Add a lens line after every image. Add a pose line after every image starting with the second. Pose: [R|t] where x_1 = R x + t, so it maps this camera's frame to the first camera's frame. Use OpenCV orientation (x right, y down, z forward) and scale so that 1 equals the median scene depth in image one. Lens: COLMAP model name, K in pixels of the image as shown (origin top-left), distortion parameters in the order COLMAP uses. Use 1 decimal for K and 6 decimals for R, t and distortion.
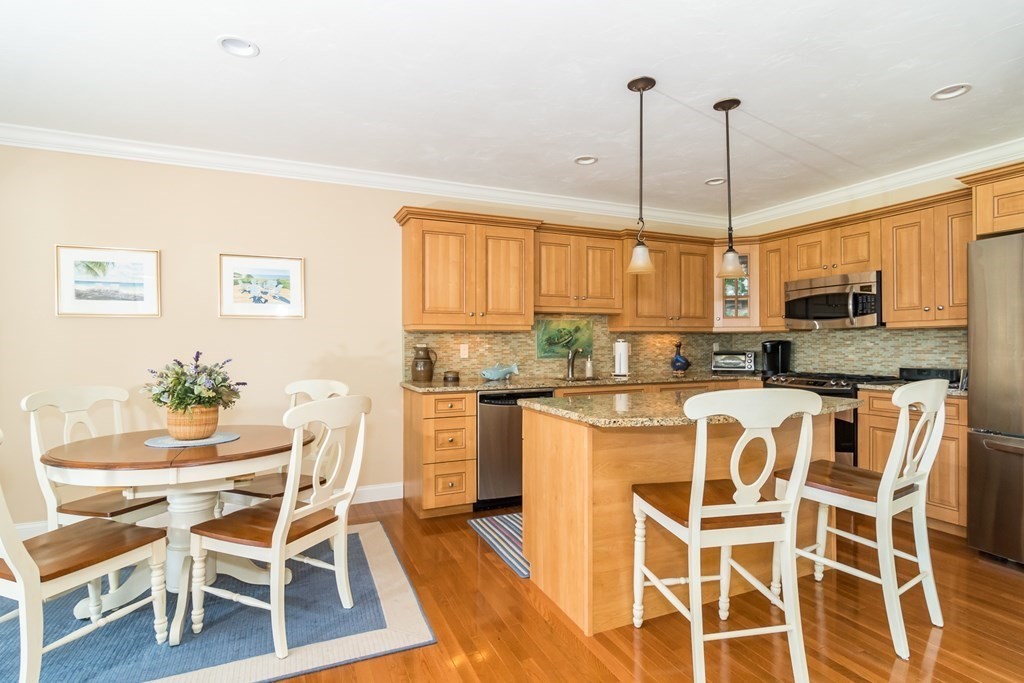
lens RADIAL K [[539.1, 0, 515.8], [0, 539.1, 344.2], [0, 0, 1]] dist [-0.002077, -0.000136]
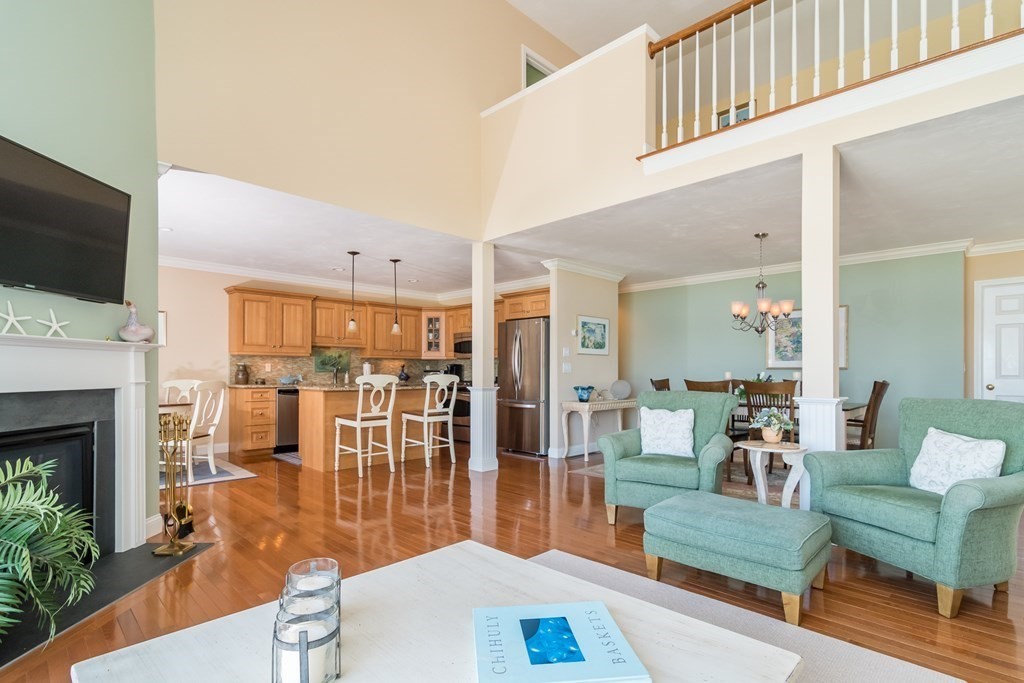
lens RADIAL K [[505.0, 0, 521.8], [0, 505.0, 372.9], [0, 0, 1]] dist [-0.014284, -0.000490]
pose [[0.927172, 0.005144, 0.374599, 0.055746], [-0.004528, 0.999987, -0.002523, 0.031532], [-0.374607, 0.000643, 0.927183, -0.821482]]
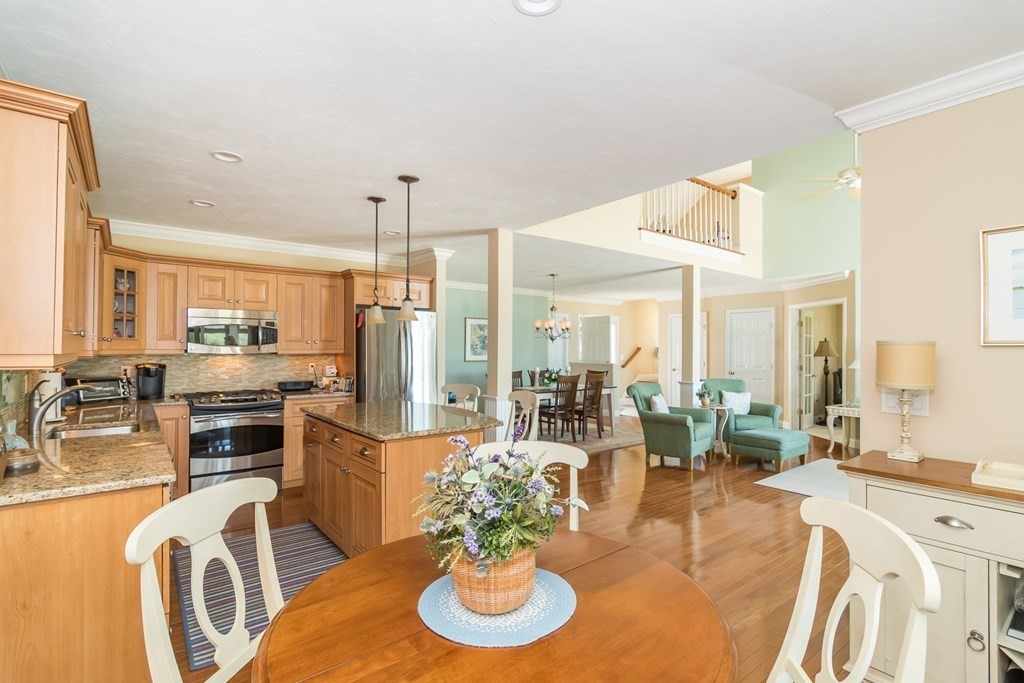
lens RADIAL K [[505.0, 0, 513.4], [0, 505.0, 340.9], [0, 0, 1]] dist [-0.014284, -0.000490]
pose [[-0.251670, 0.018171, 0.967642, -0.693652], [0.002490, 0.999833, -0.018128, -0.037382], [-0.967810, -0.002153, -0.251673, 0.730270]]
